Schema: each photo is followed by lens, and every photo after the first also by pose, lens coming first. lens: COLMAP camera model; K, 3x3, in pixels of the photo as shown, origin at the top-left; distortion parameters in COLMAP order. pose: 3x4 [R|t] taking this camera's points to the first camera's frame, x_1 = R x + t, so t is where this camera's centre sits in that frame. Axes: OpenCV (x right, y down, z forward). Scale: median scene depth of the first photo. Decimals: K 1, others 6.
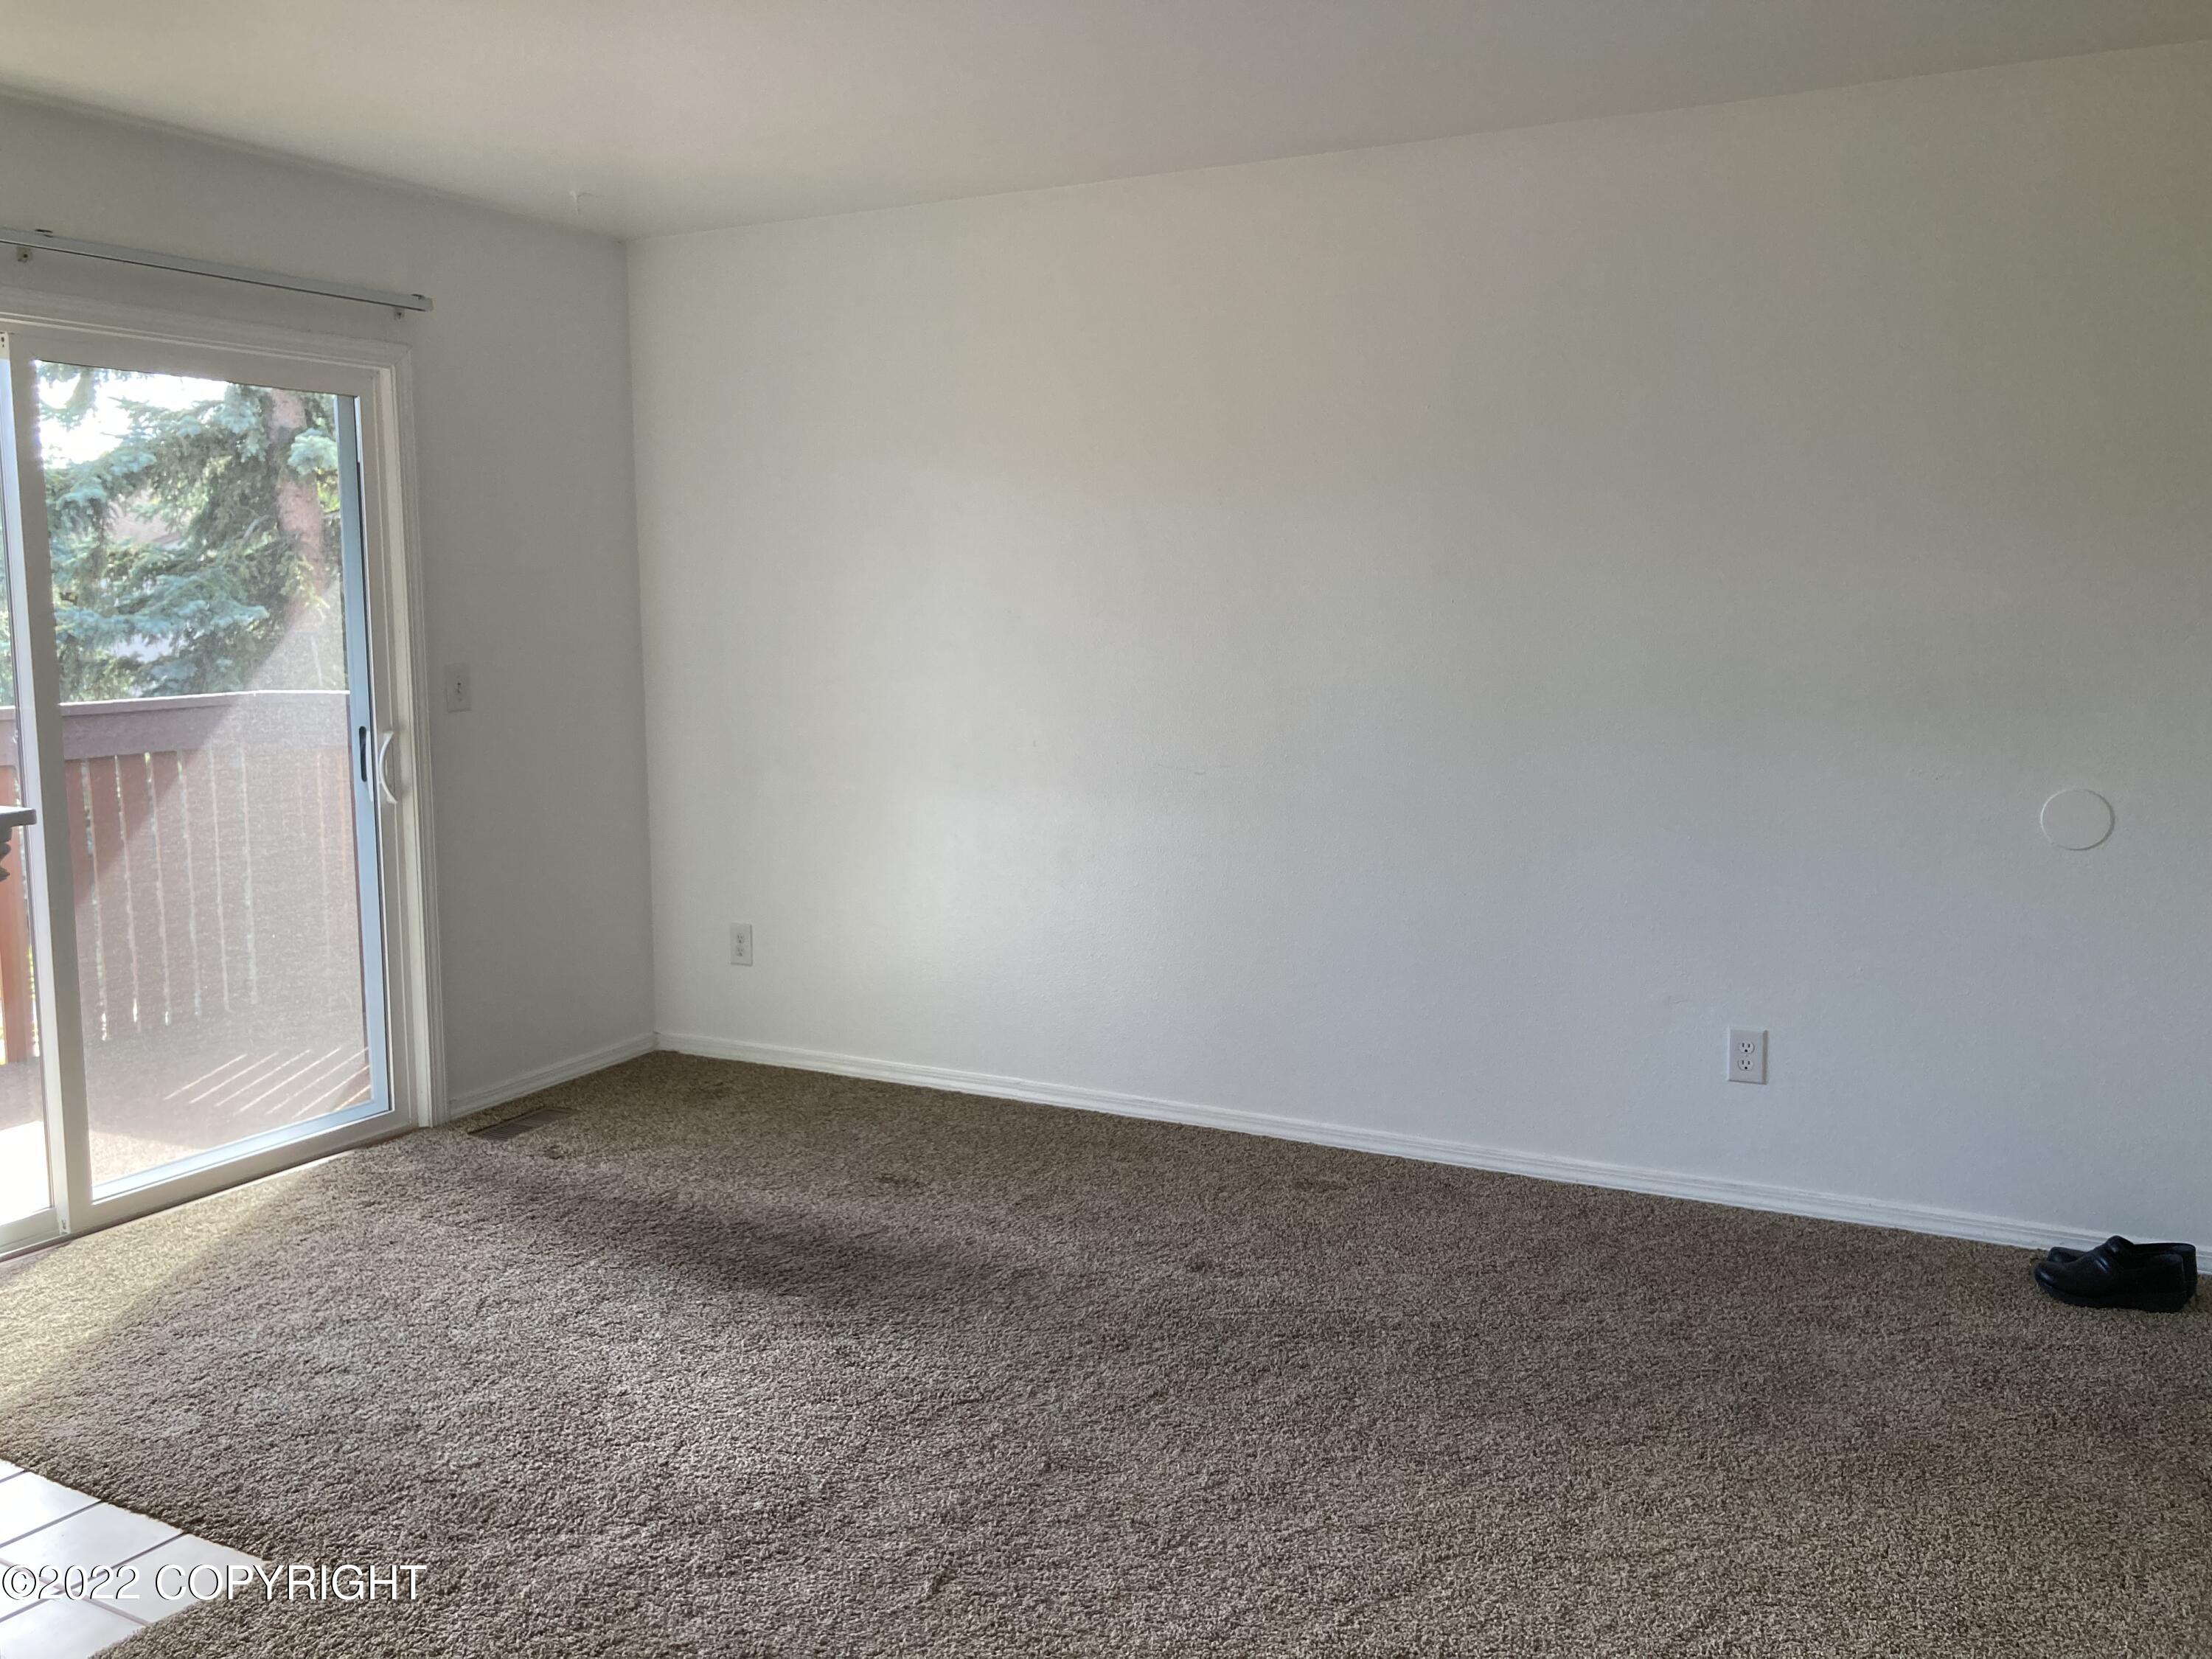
lens RADIAL K [[1824.9, 0, 1106.0], [0, 1824.9, 829.5], [0, 0, 1]] dist [0.056118, -0.001764]
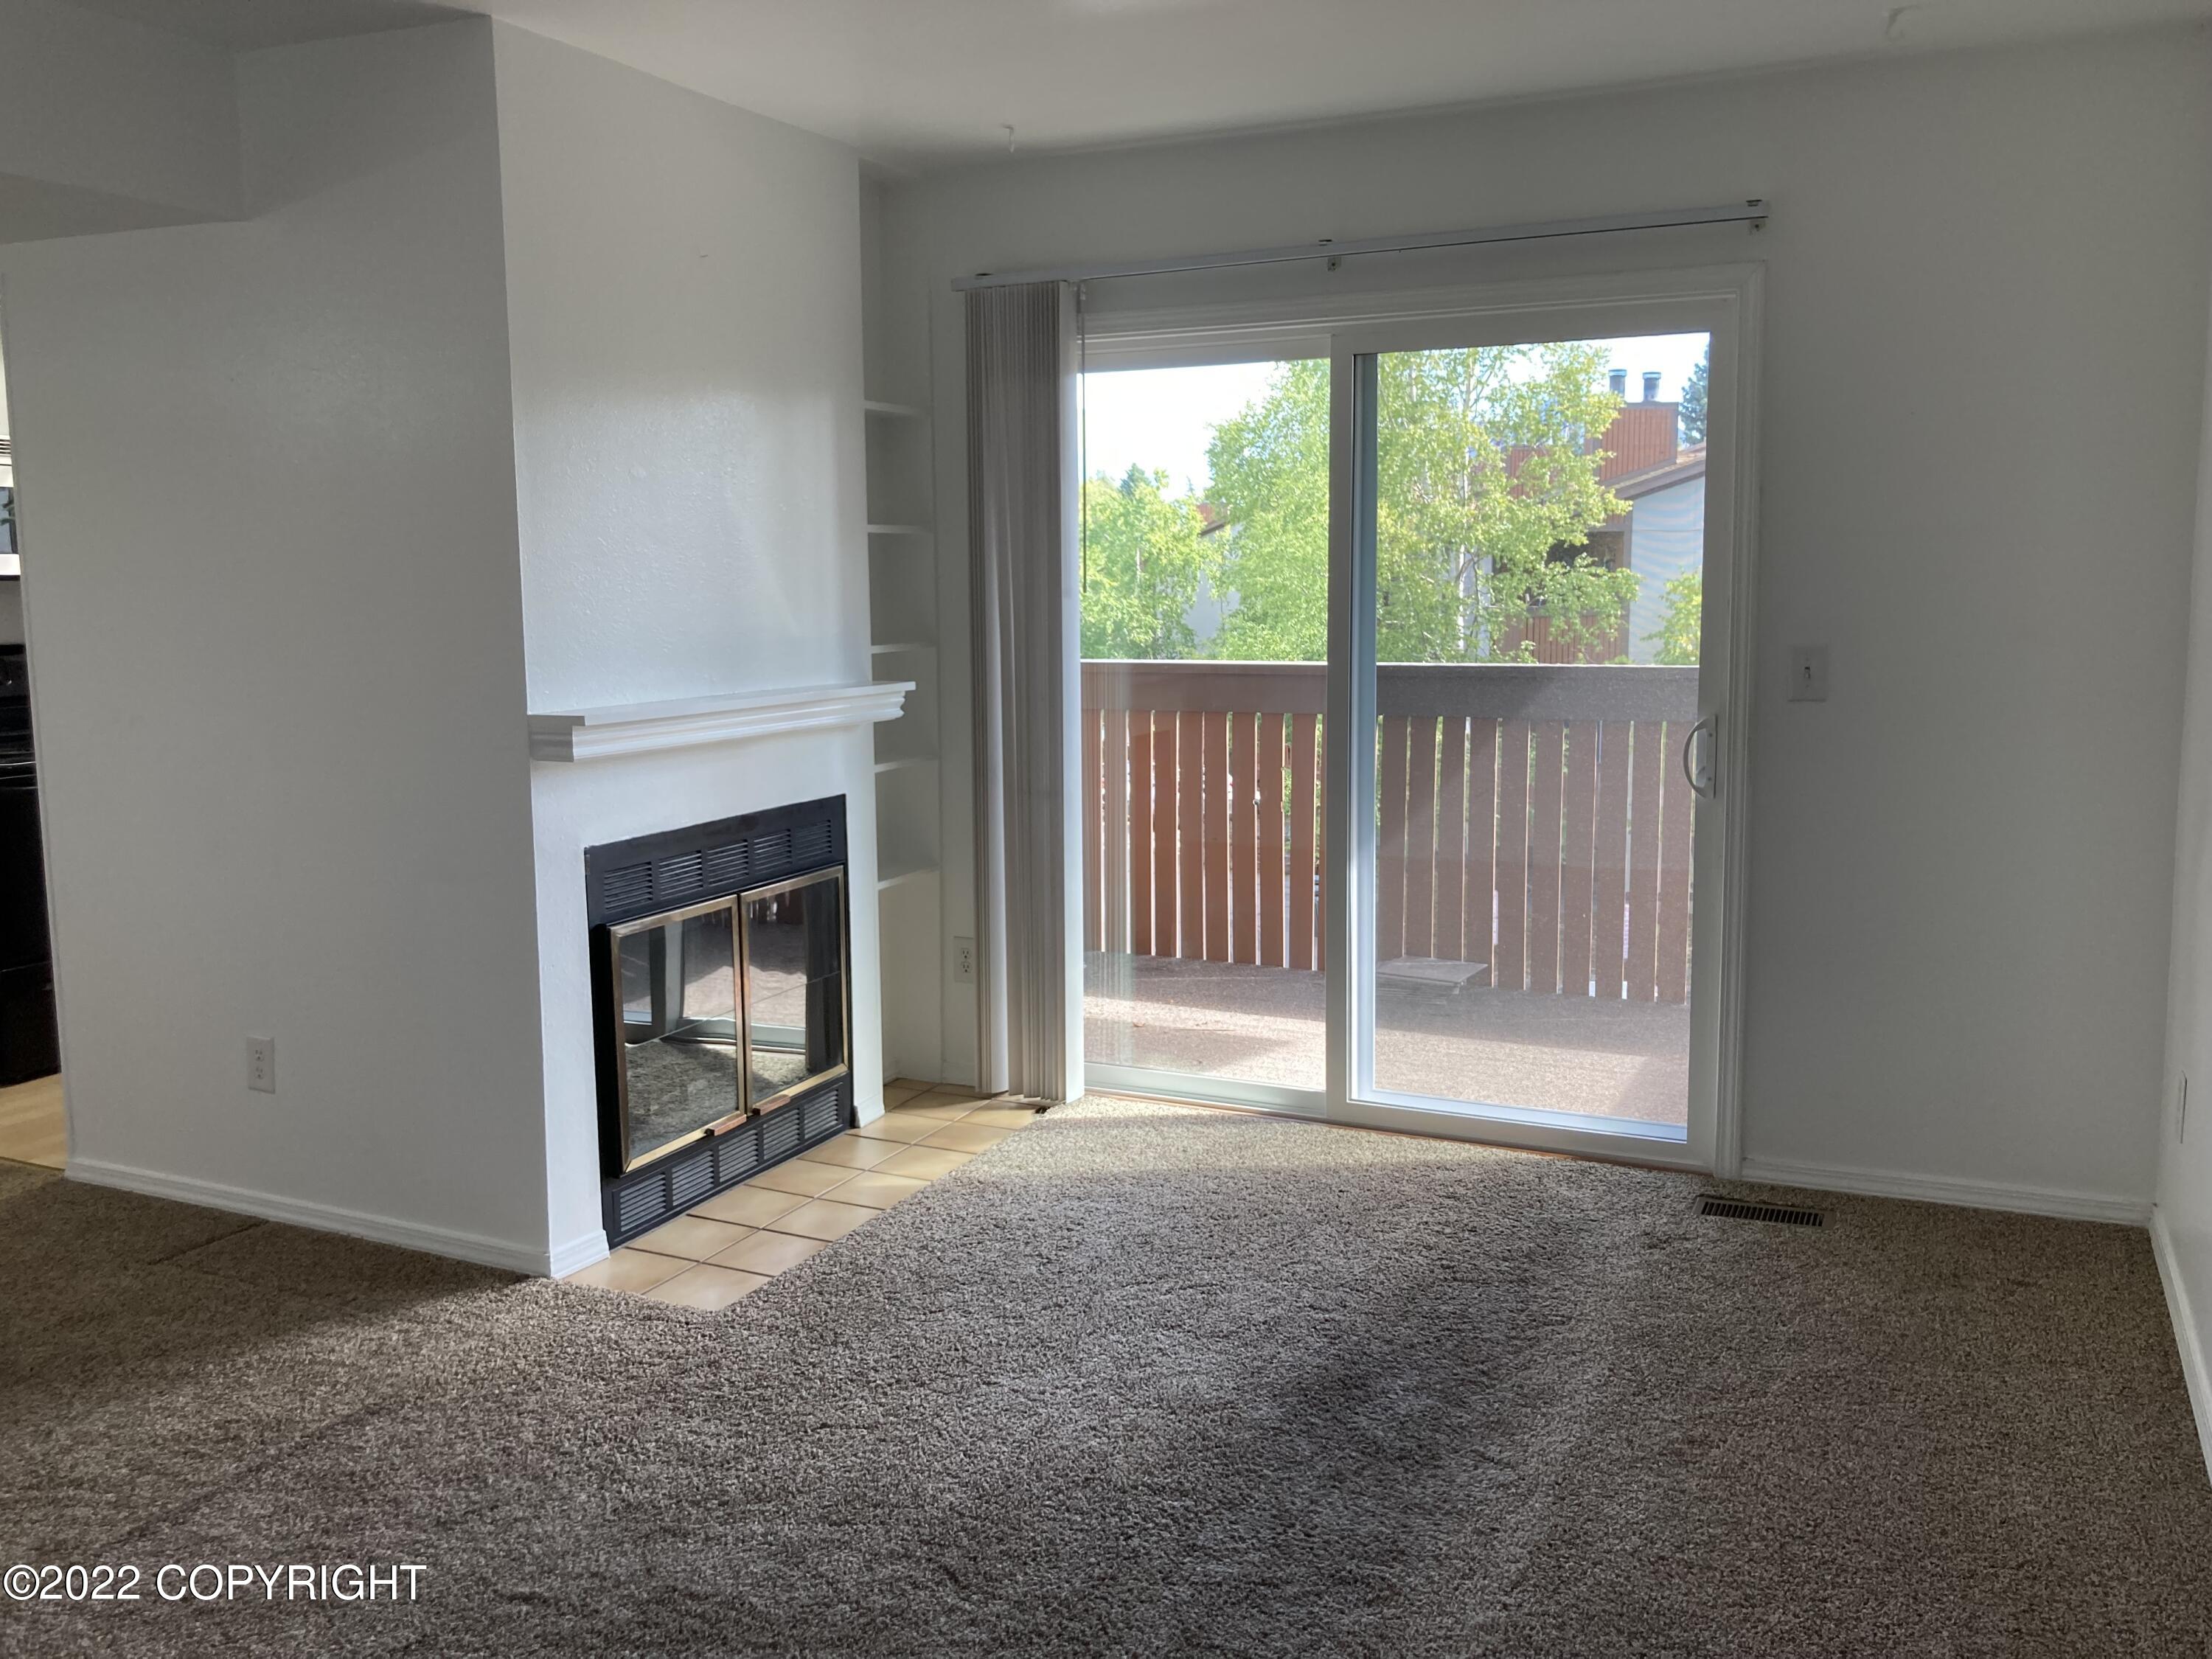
lens RADIAL K [[1824.9, 0, 1106.0], [0, 1824.9, 829.5], [0, 0, 1]] dist [0.056118, -0.001764]
pose [[0.067844, 0.153386, -0.985835, 0.512460], [-0.127512, 0.981341, 0.143912, -0.101847], [0.989514, 0.115942, 0.086137, 0.728910]]
